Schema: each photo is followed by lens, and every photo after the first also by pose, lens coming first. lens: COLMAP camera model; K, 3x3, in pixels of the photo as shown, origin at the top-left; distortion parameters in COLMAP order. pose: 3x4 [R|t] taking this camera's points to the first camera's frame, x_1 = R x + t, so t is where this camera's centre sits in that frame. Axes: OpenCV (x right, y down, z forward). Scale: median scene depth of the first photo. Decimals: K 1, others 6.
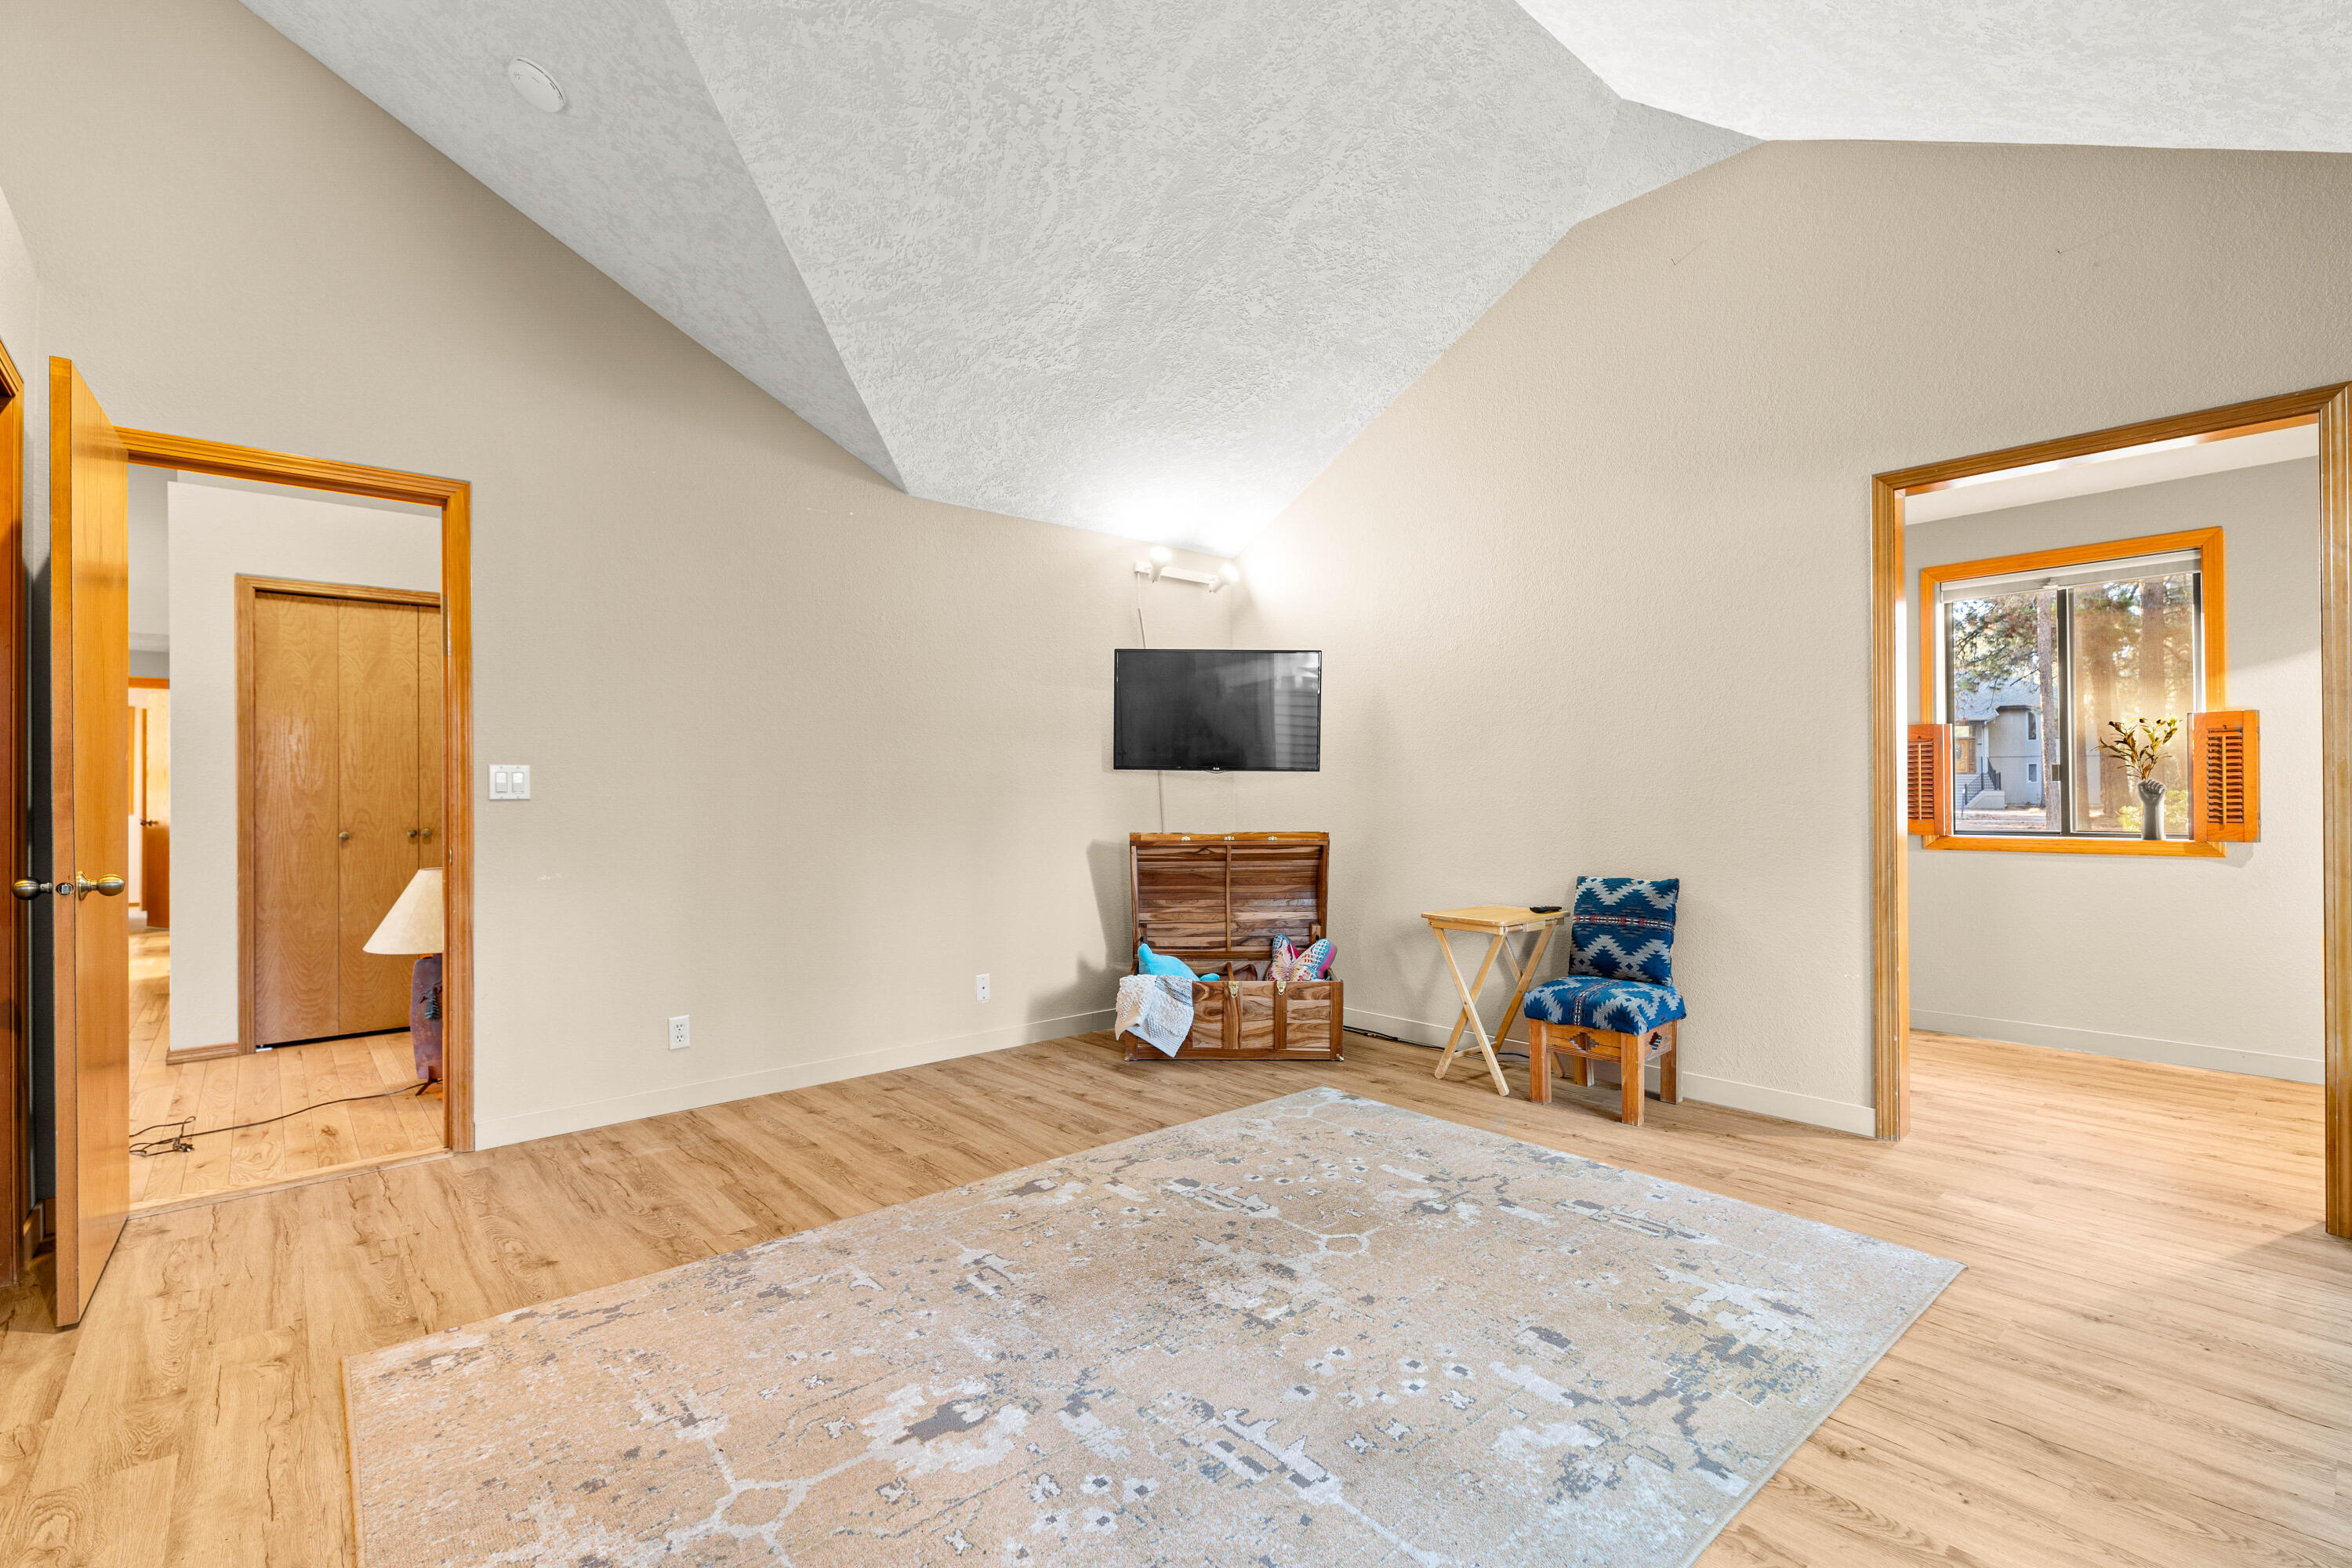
lens RADIAL K [[1053.0, 0, 1167.9], [0, 1053.0, 790.6], [0, 0, 1]] dist [0.001154, -0.000960]
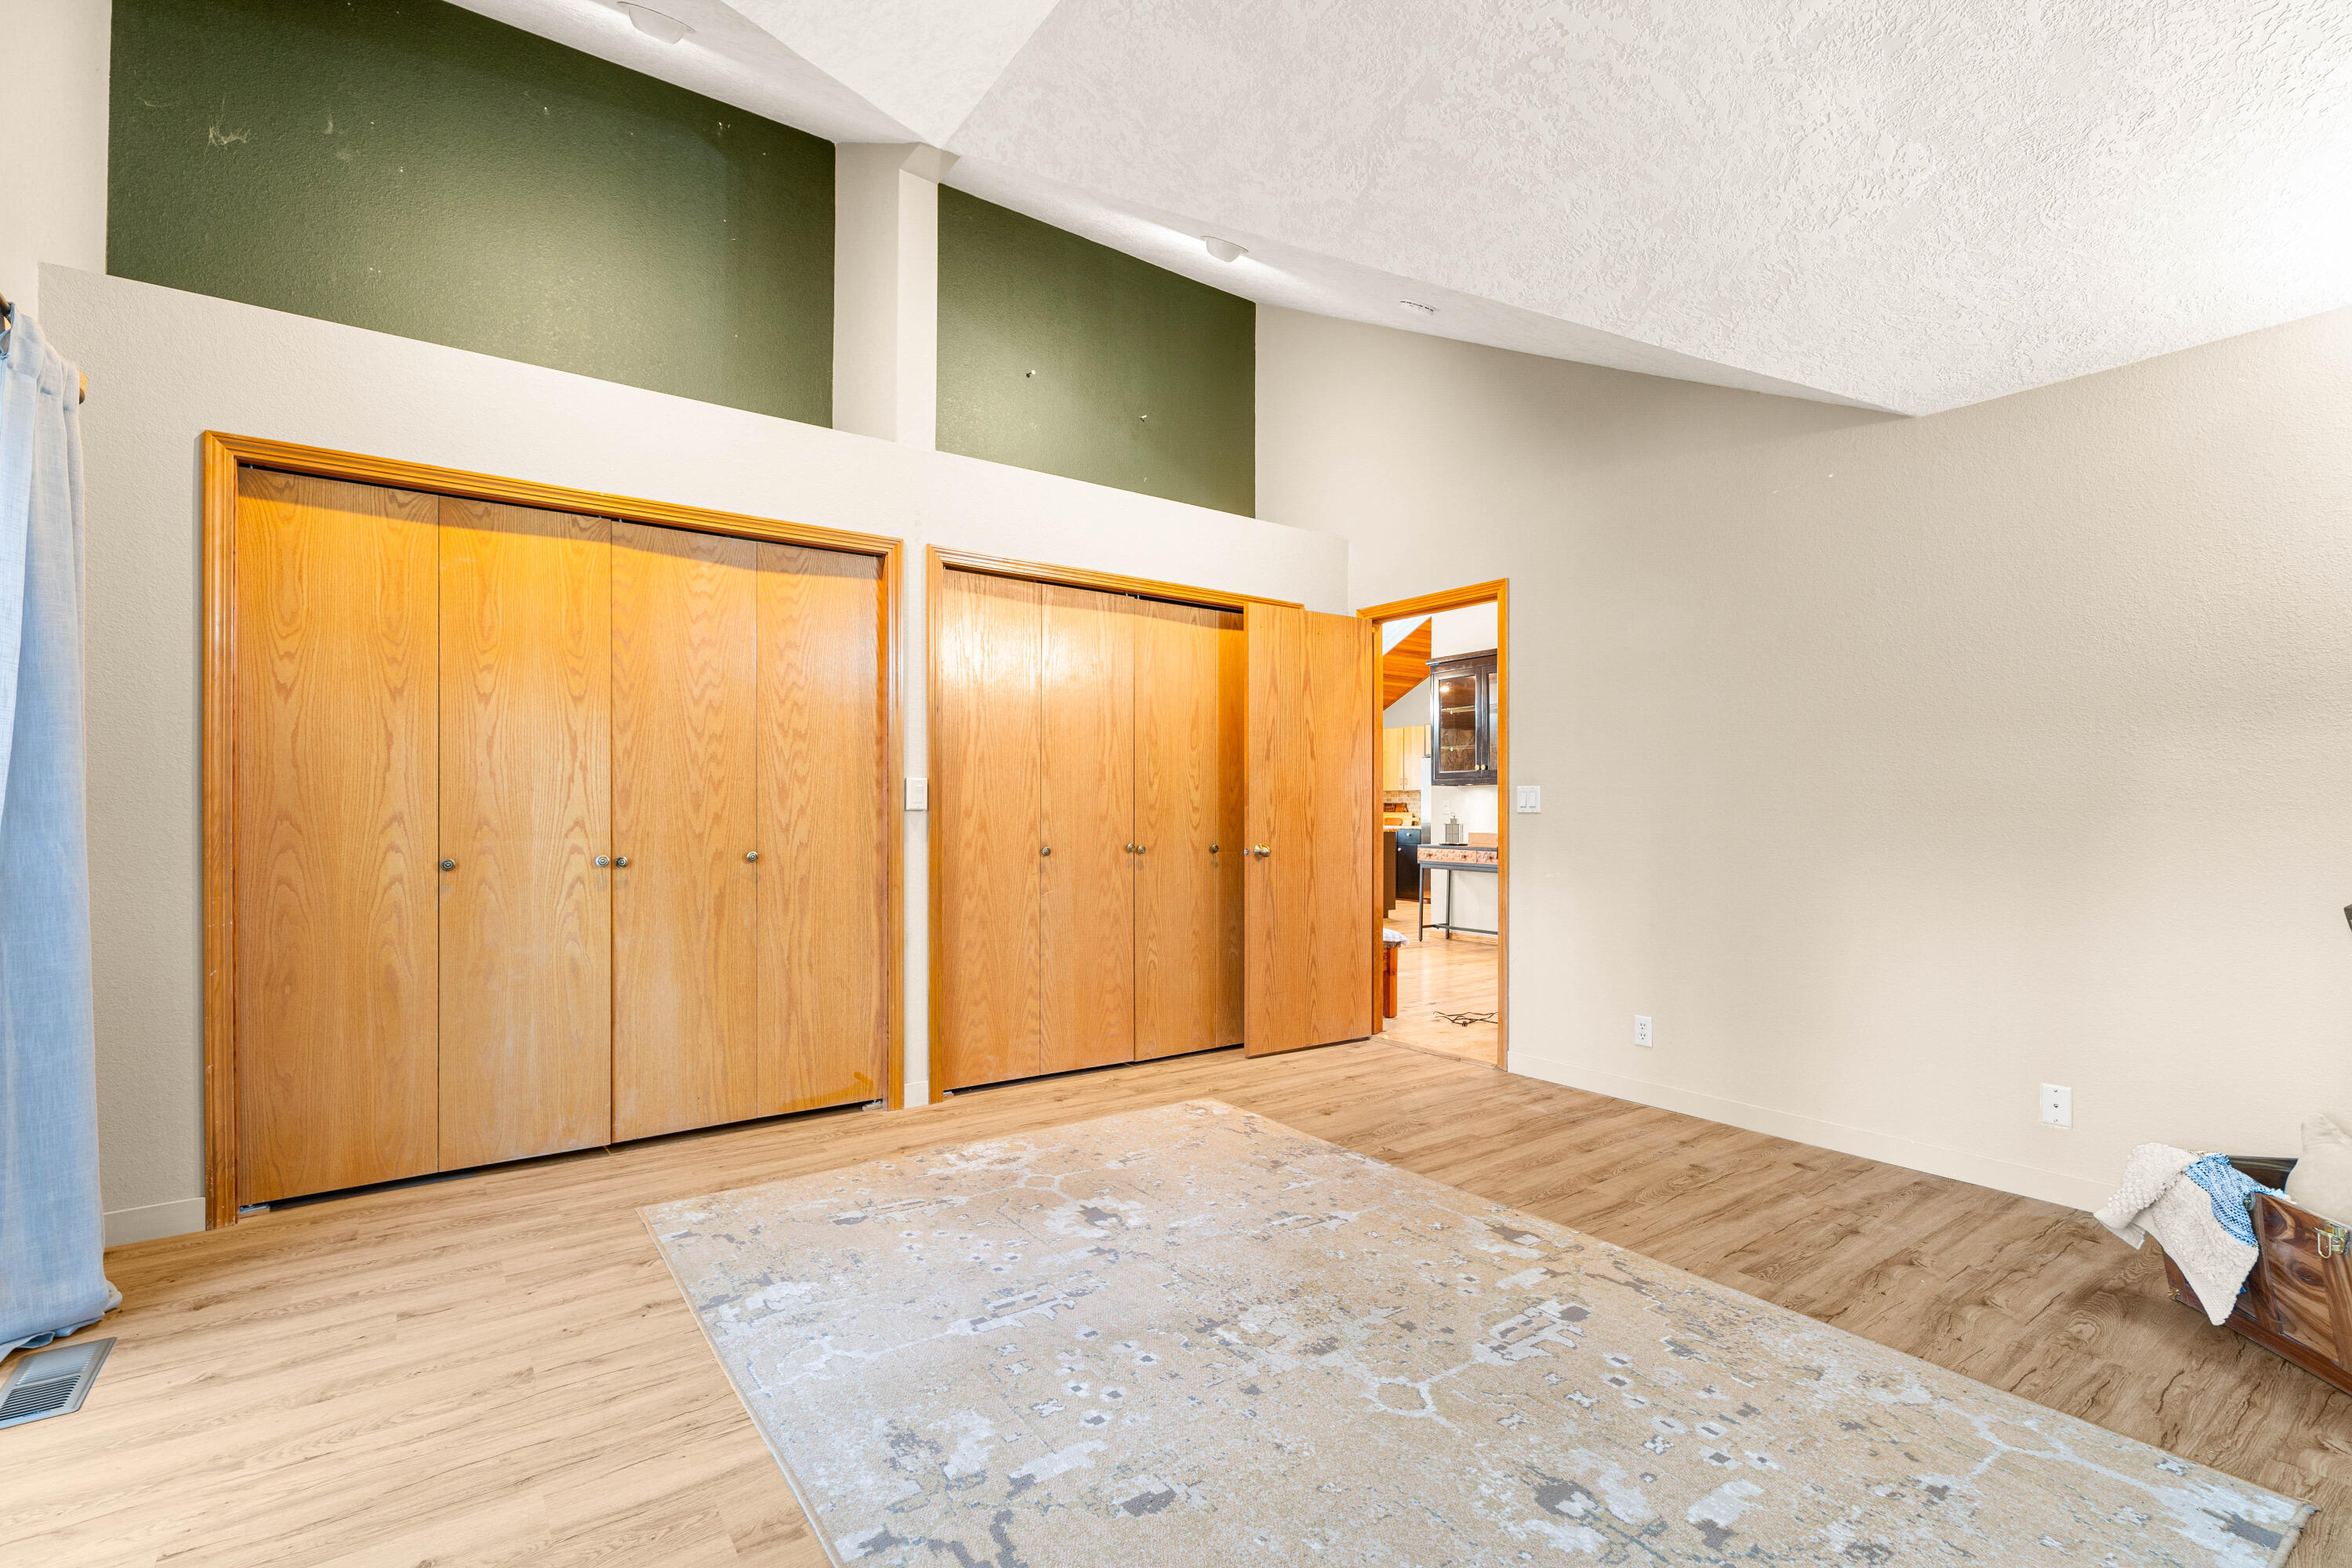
lens RADIAL K [[1053.0, 0, 1168.9], [0, 1053.0, 801.4], [0, 0, 1]] dist [0.001154, -0.000960]
pose [[-0.093983, -0.001371, -0.995573, 0.818225], [0.000941, 0.999998, -0.001466, -0.004498], [0.995573, -0.001075, -0.093981, 0.775298]]
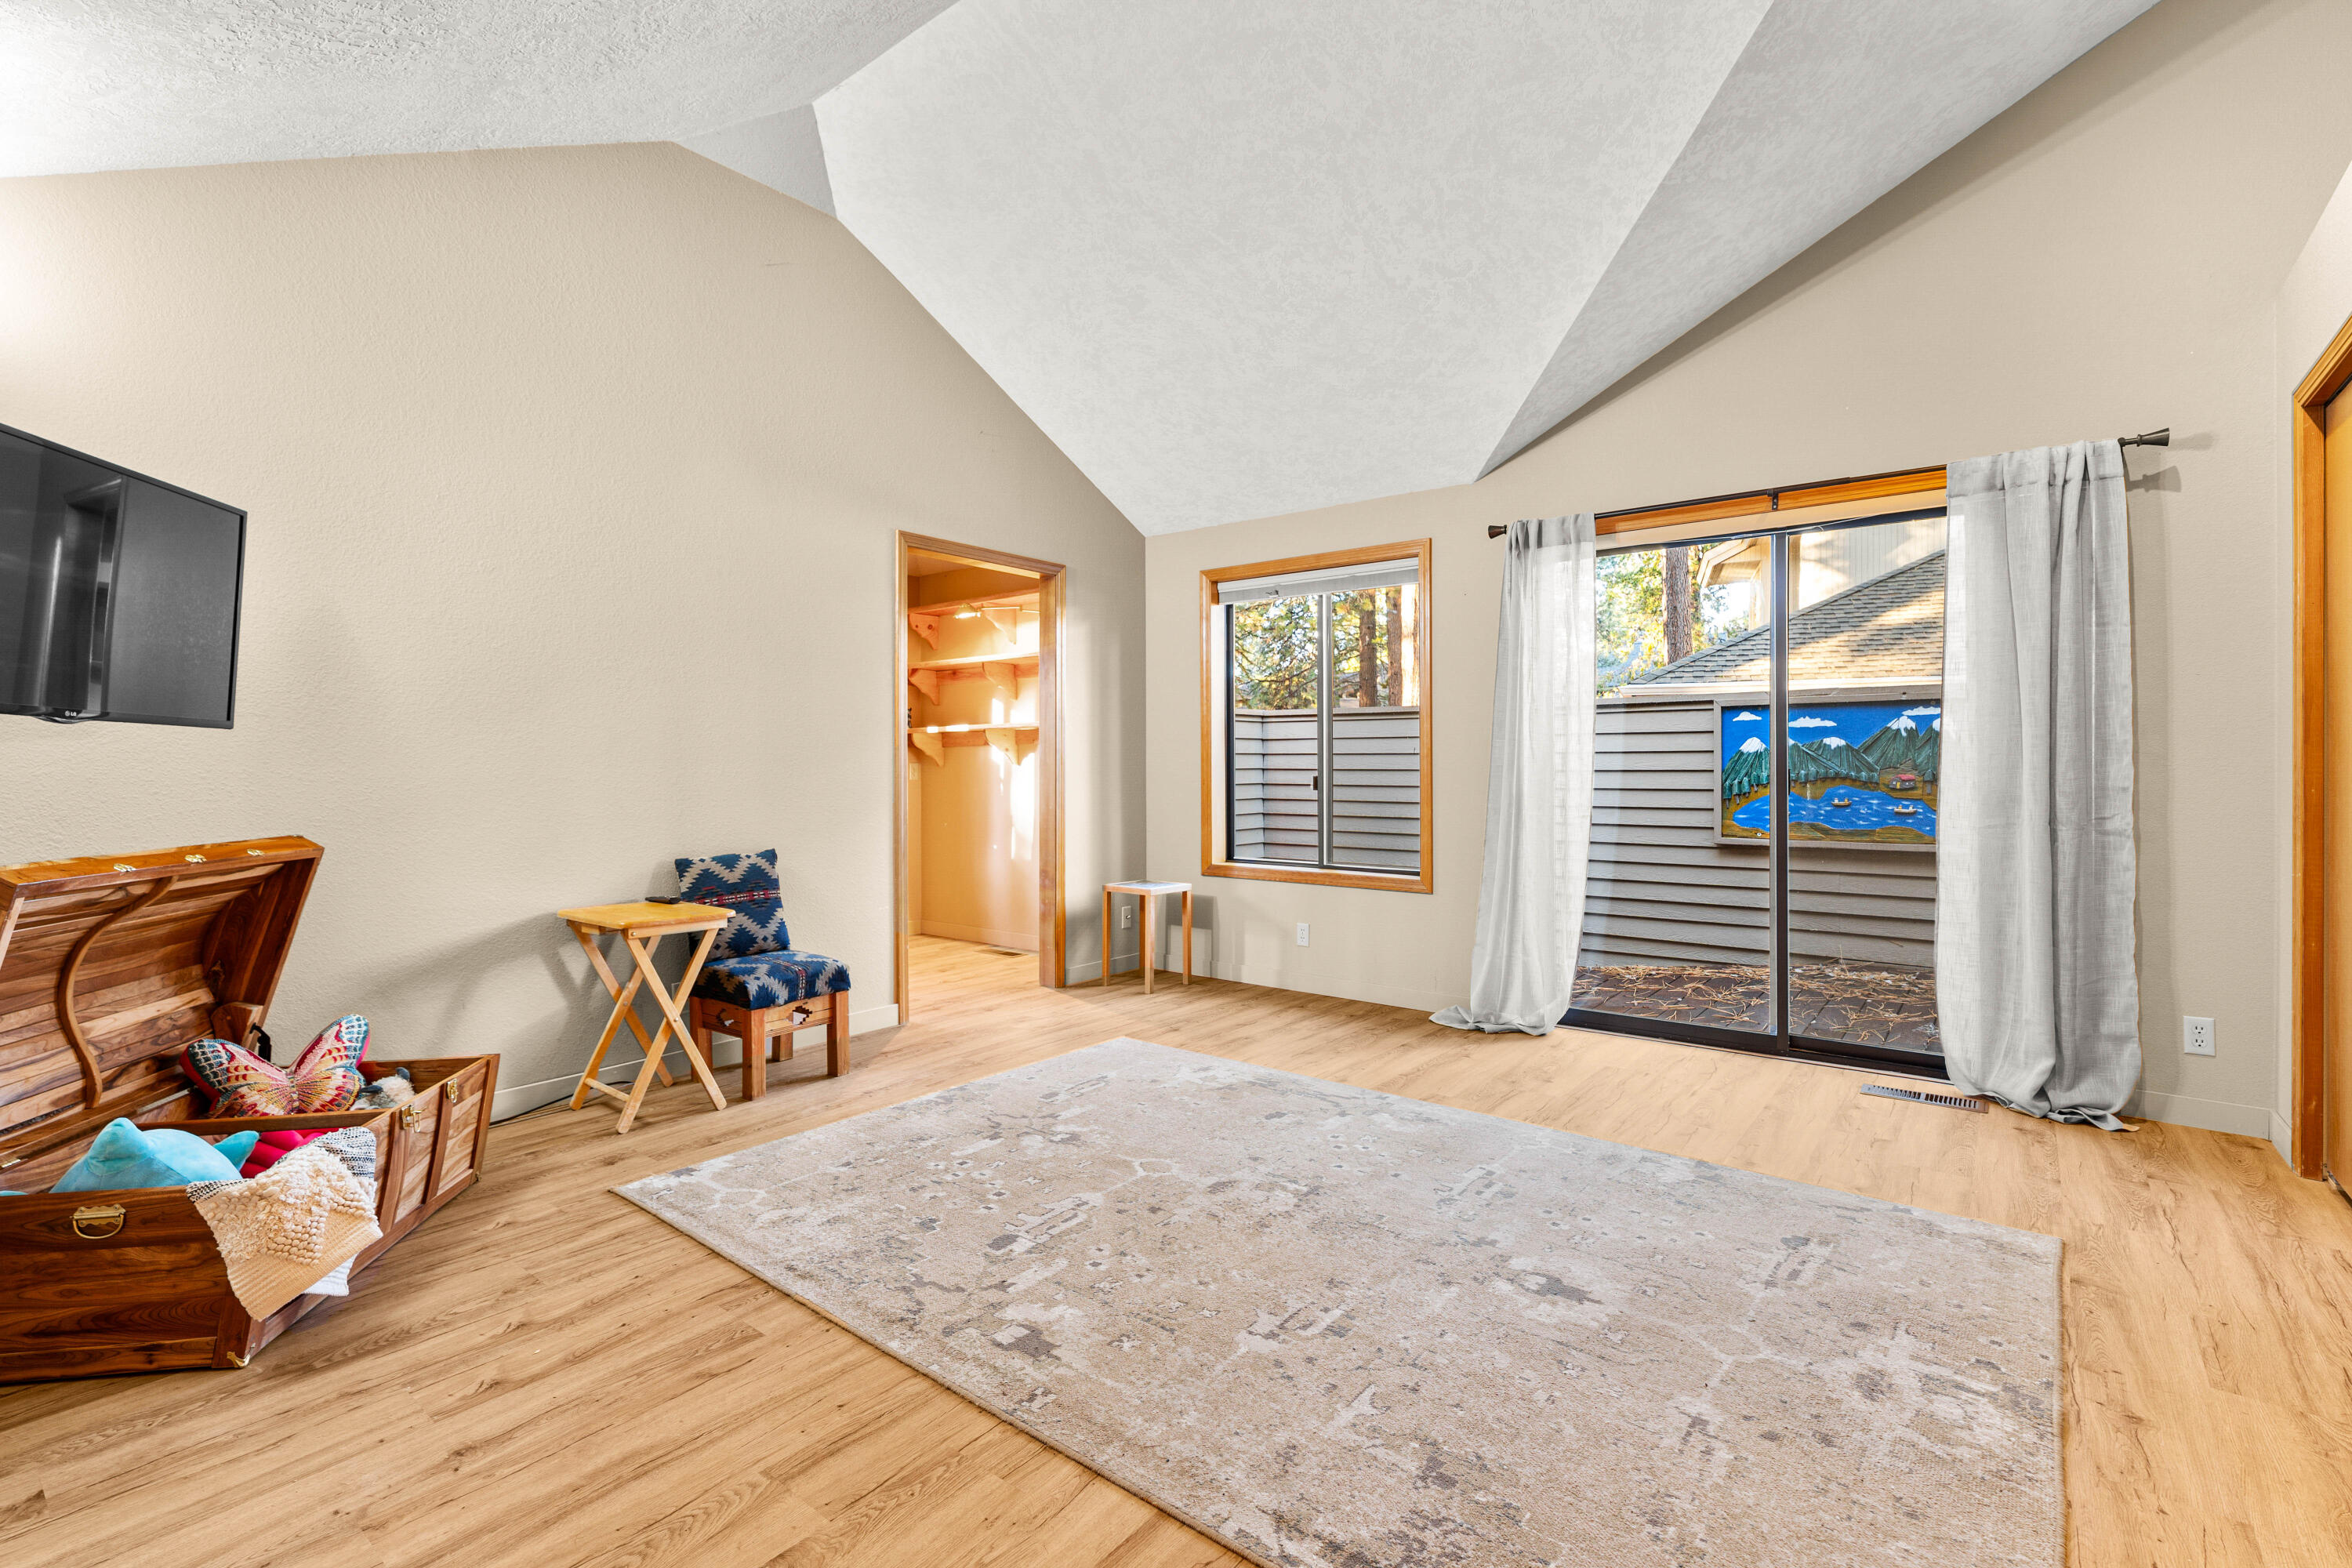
lens RADIAL K [[1053.0, 0, 1180.3], [0, 1053.0, 766.5], [0, 0, 1]] dist [0.001154, -0.000960]
pose [[-0.190024, 0.006015, 0.981761, -0.807516], [0.001895, 0.999982, -0.005760, 0.009804], [-0.981778, 0.000766, -0.190032, 1.018831]]
